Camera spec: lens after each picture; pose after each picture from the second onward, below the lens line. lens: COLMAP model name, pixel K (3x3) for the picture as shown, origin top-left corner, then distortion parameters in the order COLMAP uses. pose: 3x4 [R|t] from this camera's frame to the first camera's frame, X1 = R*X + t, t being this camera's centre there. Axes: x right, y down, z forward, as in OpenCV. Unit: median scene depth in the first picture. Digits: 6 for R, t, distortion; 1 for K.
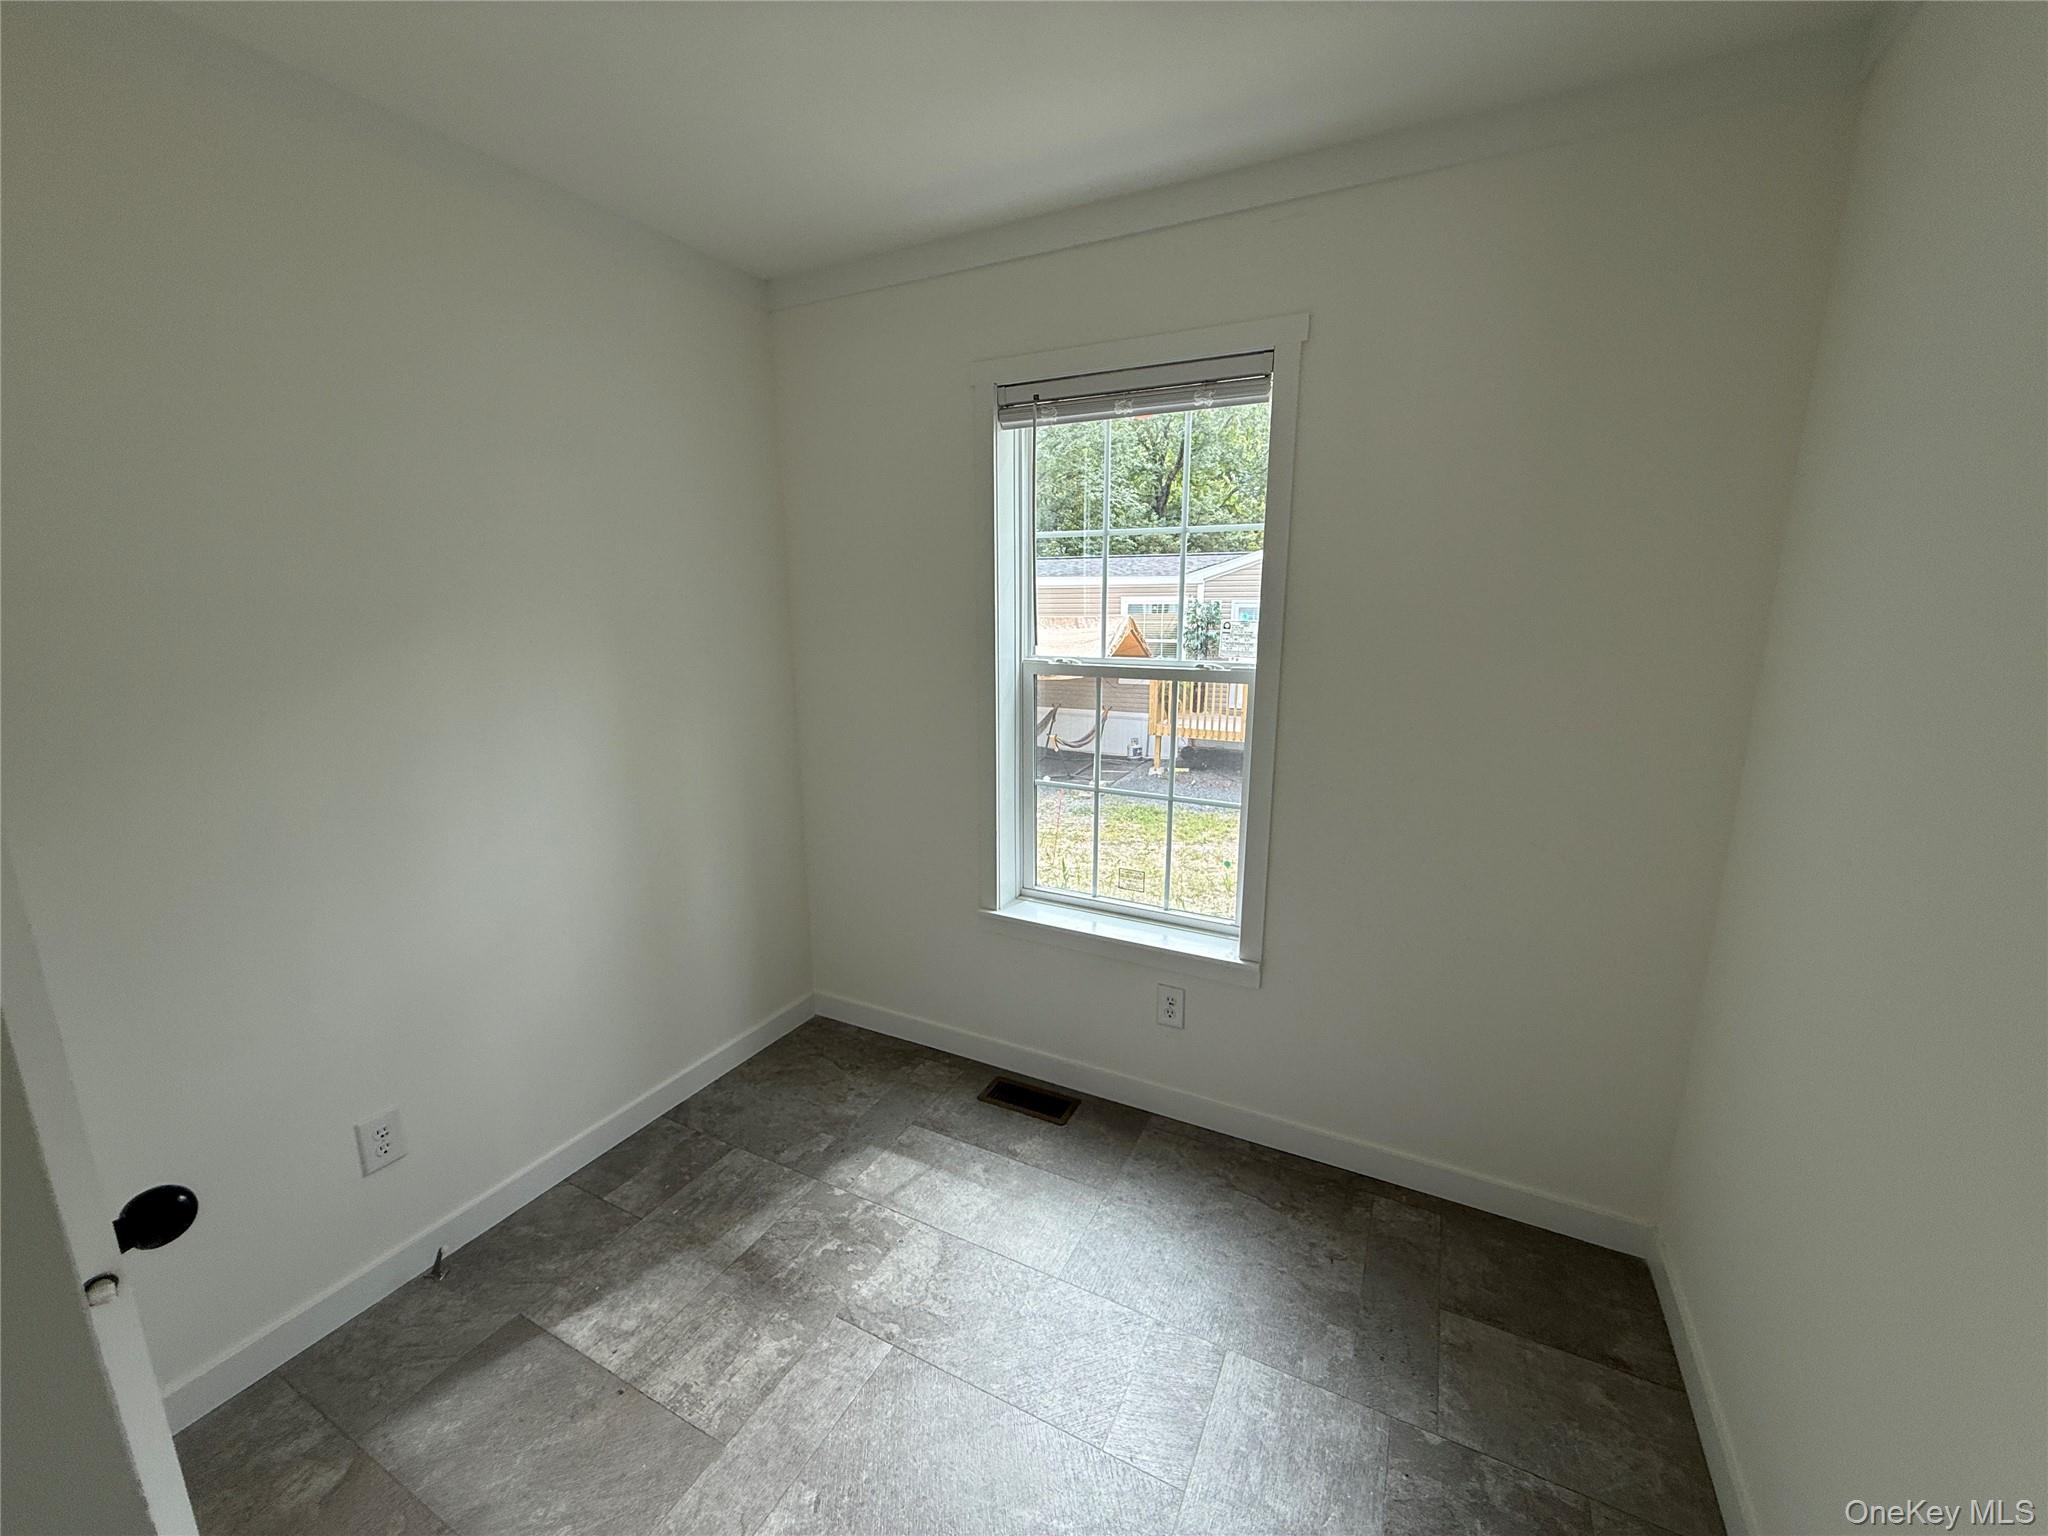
lens RADIAL K [[815.0, 0, 1020.4], [0, 815.0, 768.3], [0, 0, 1]] dist [0.000771, -0.000184]
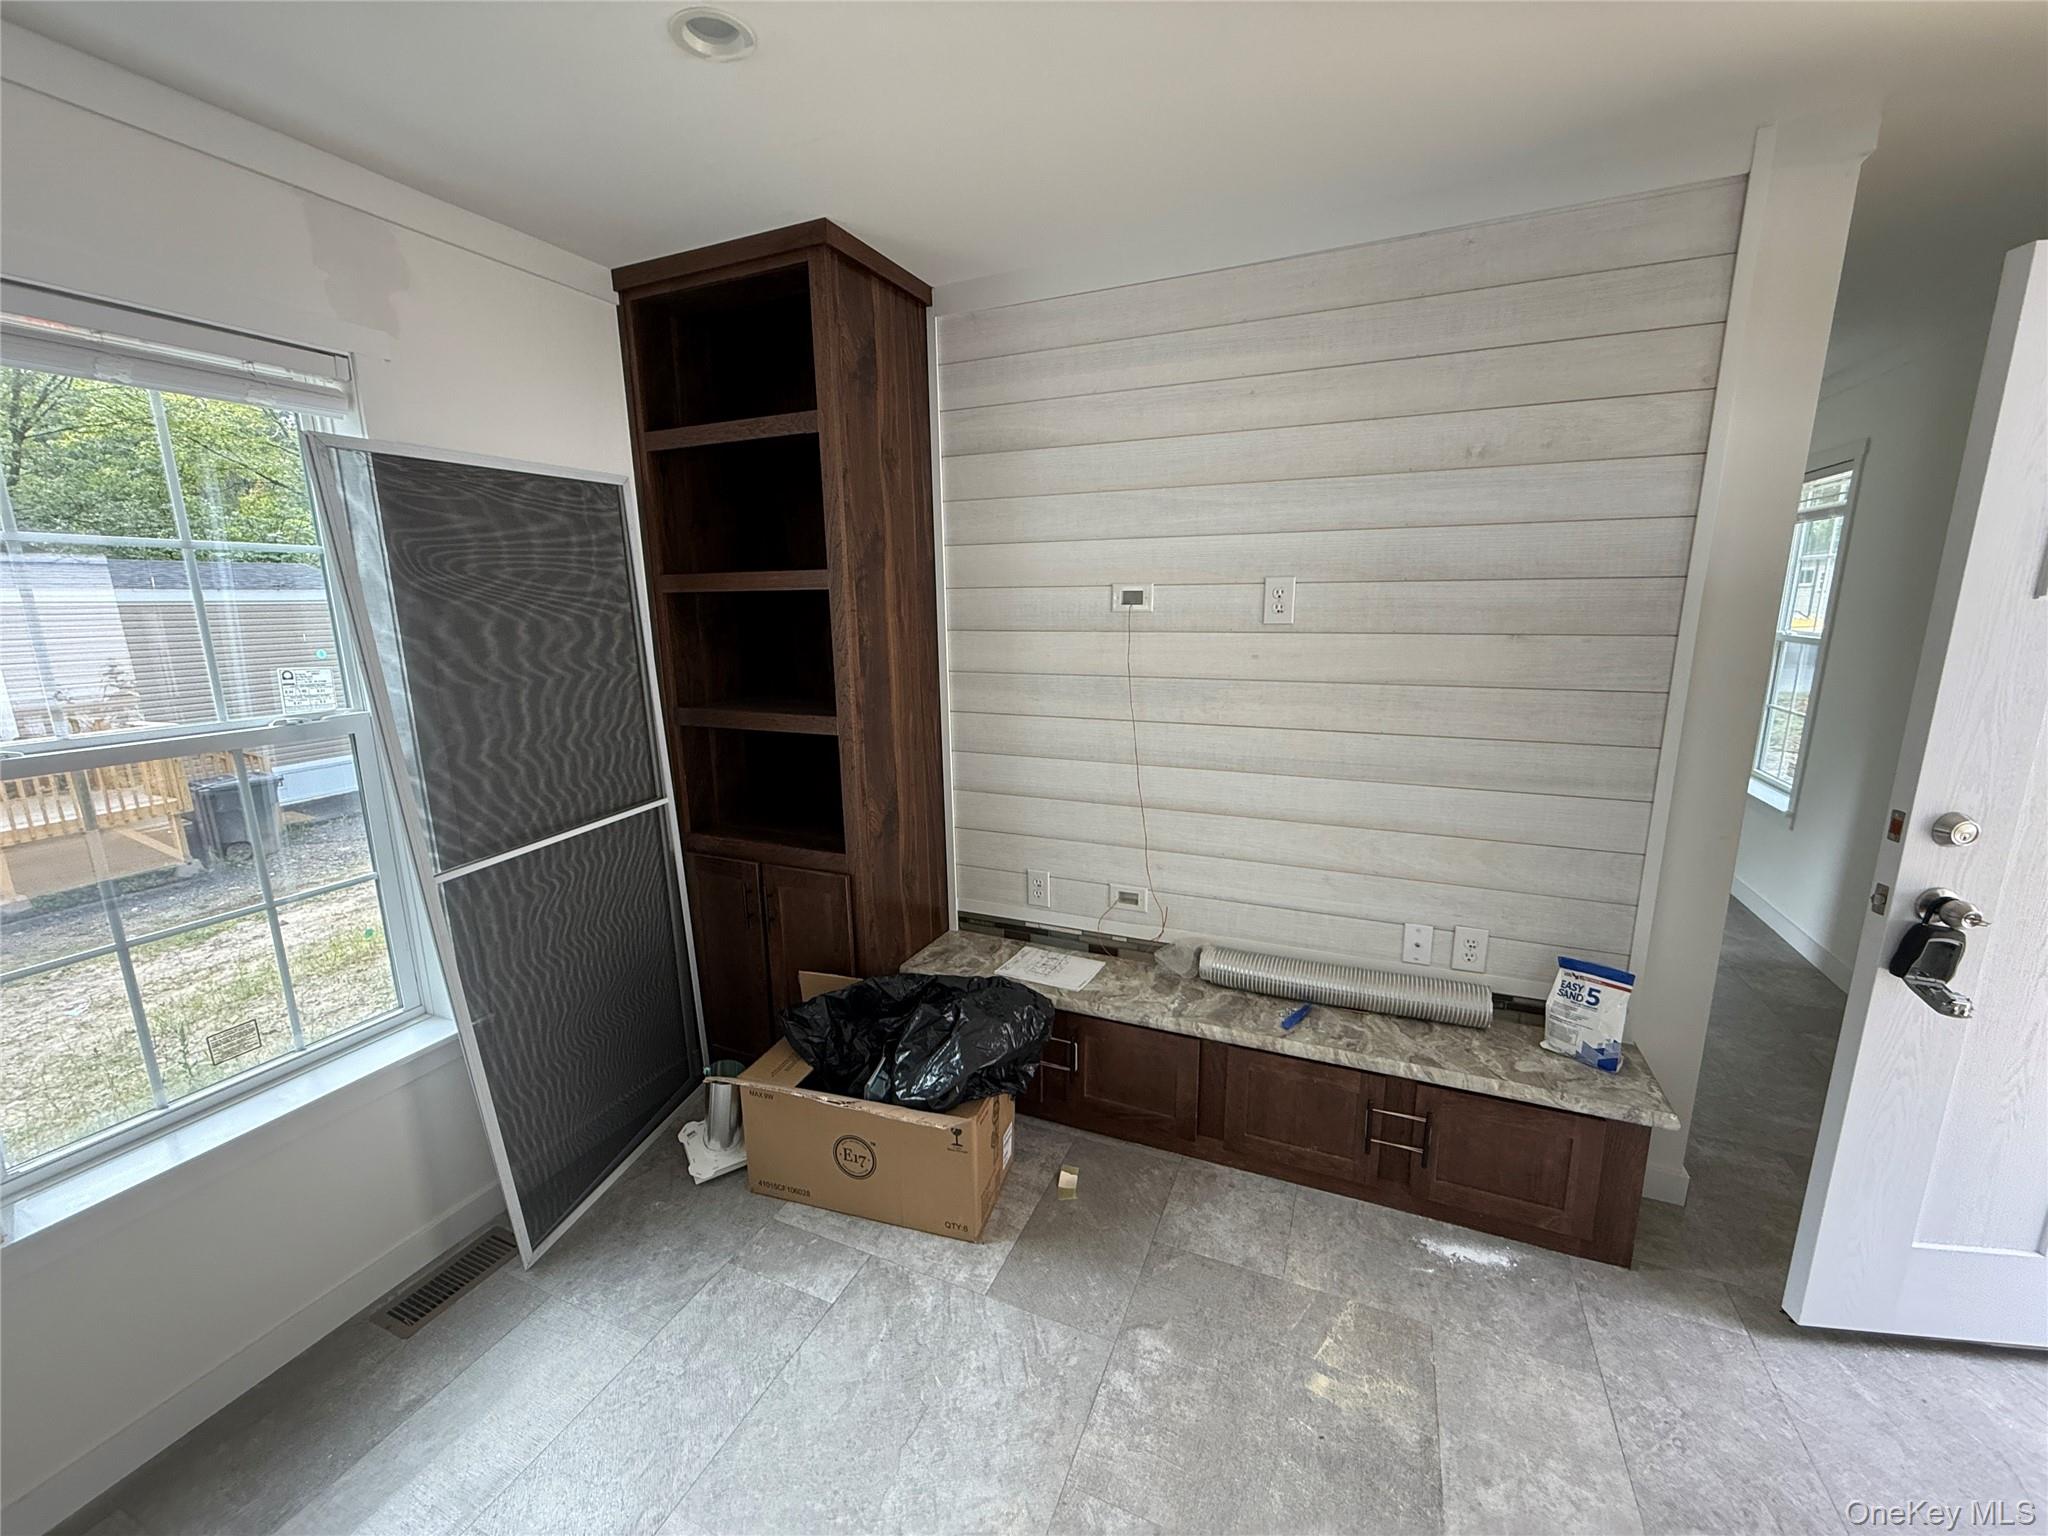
lens RADIAL K [[785.7, 0, 1008.4], [0, 785.7, 764.7], [0, 0, 1]] dist [0.000411, -0.000003]
pose [[-0.052264, -0.189599, 0.980470, -0.742768], [0.233590, 0.952253, 0.196594, -0.100395], [-0.970930, 0.239302, -0.005480, 0.429020]]
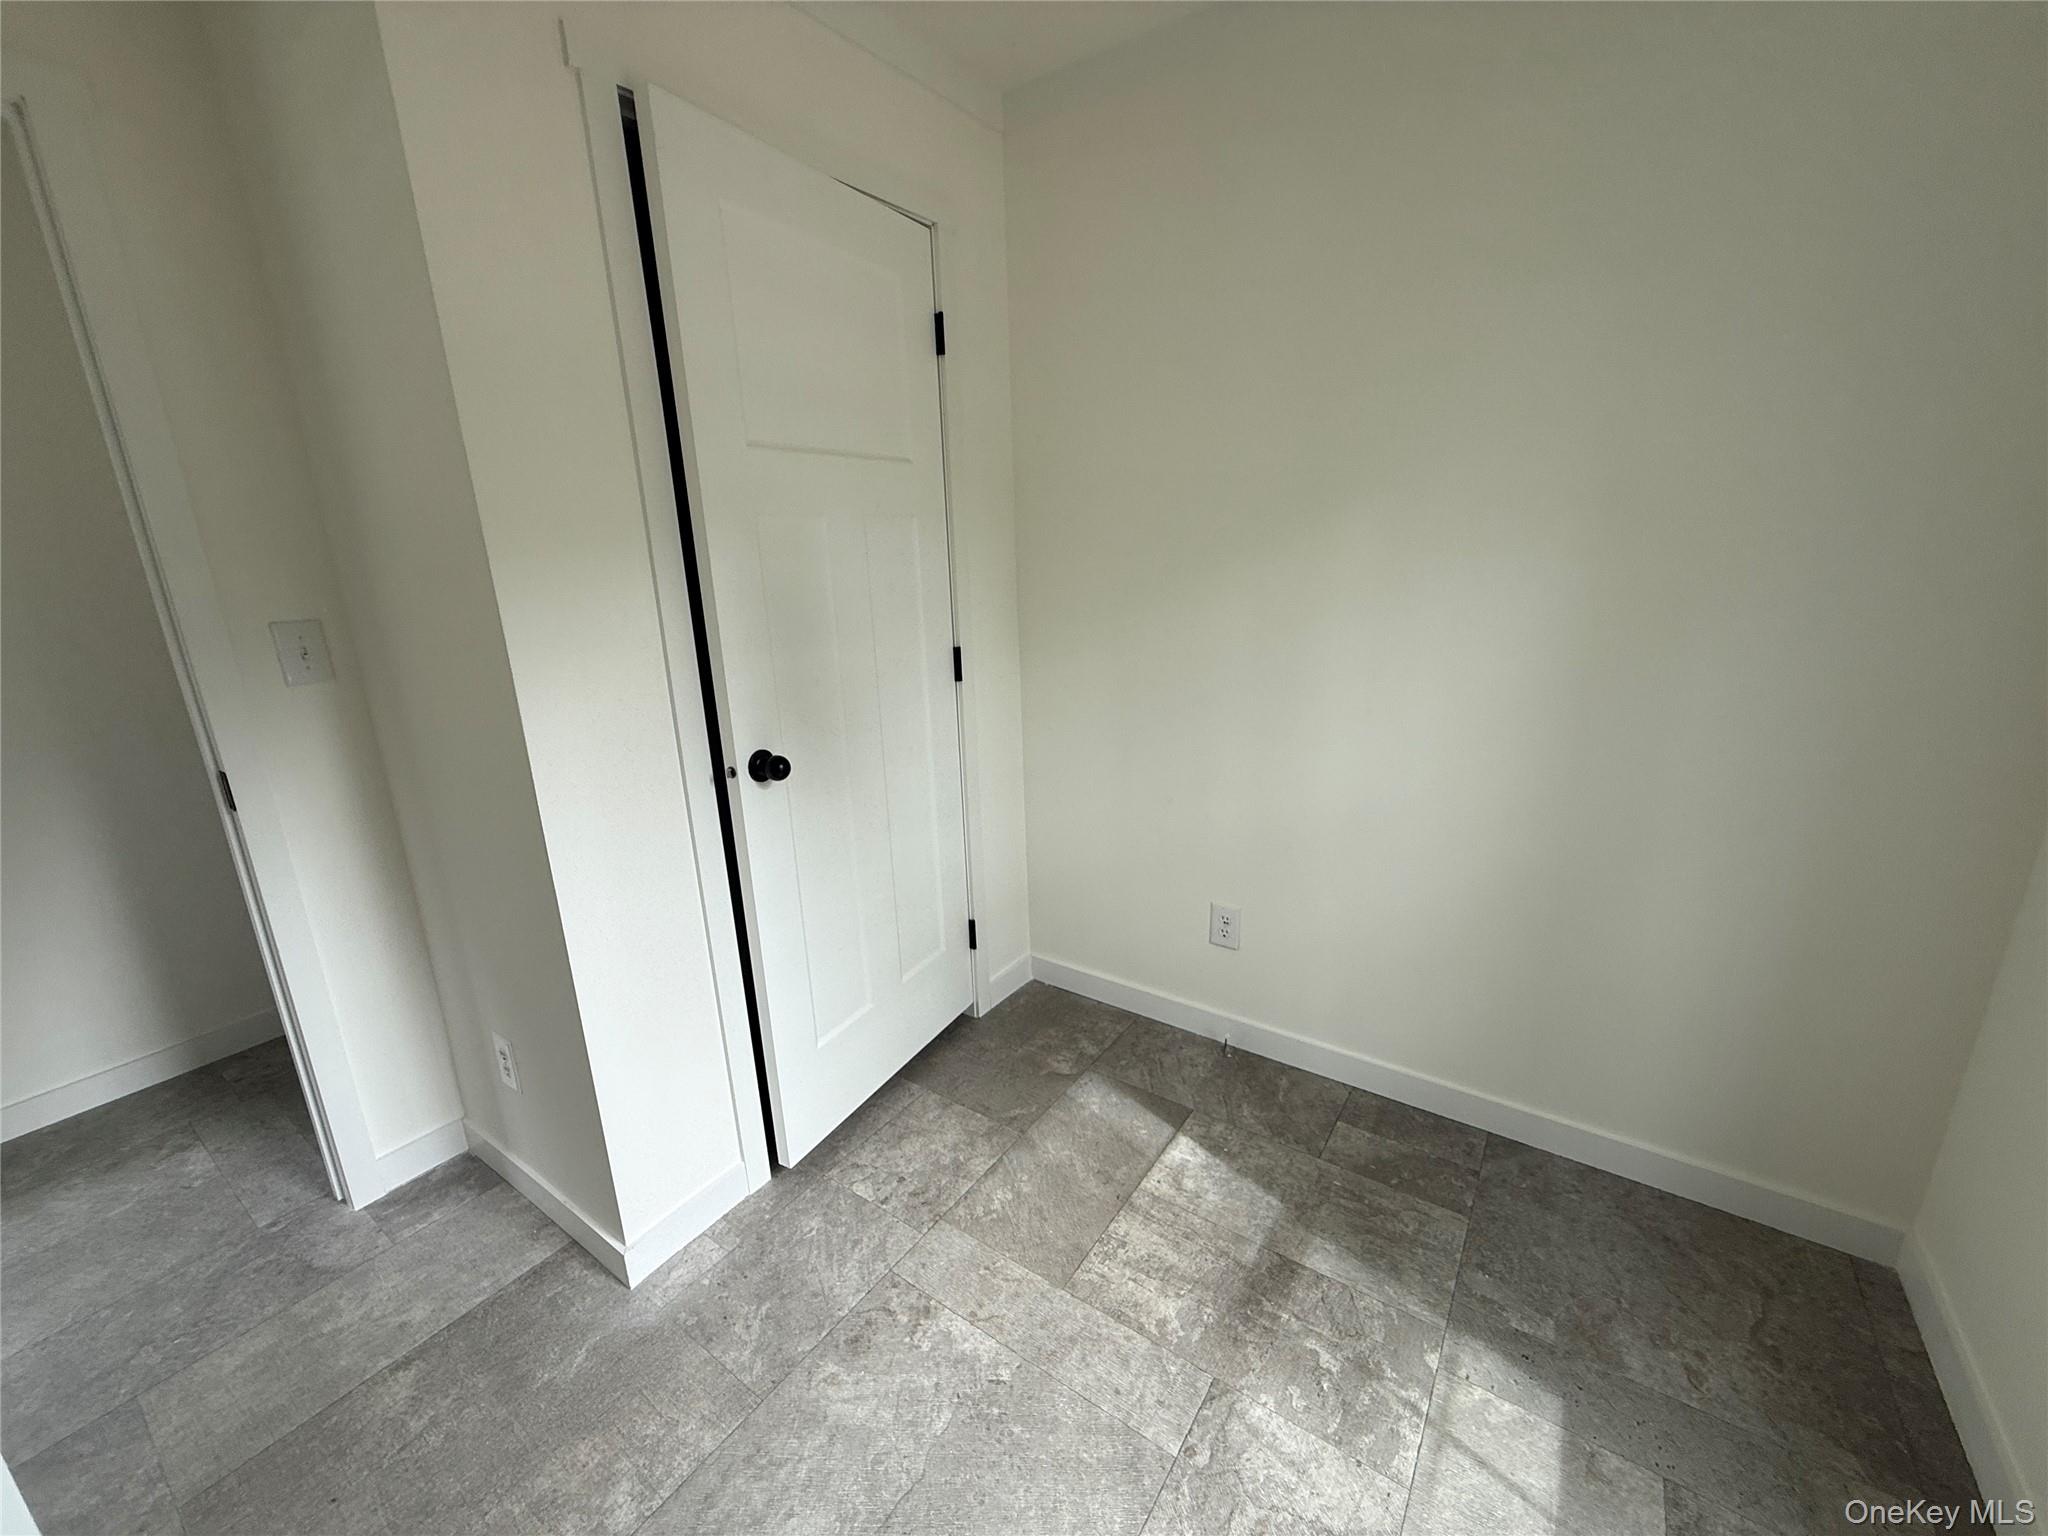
lens RADIAL K [[815.0, 0, 1020.4], [0, 815.0, 768.3], [0, 0, 1]] dist [0.000771, -0.000184]
pose [[-0.139642, 0.273658, -0.951636, 0.367845], [-0.170337, 0.940087, 0.295332, -0.084032], [0.975441, 0.203340, -0.084662, 0.708965]]
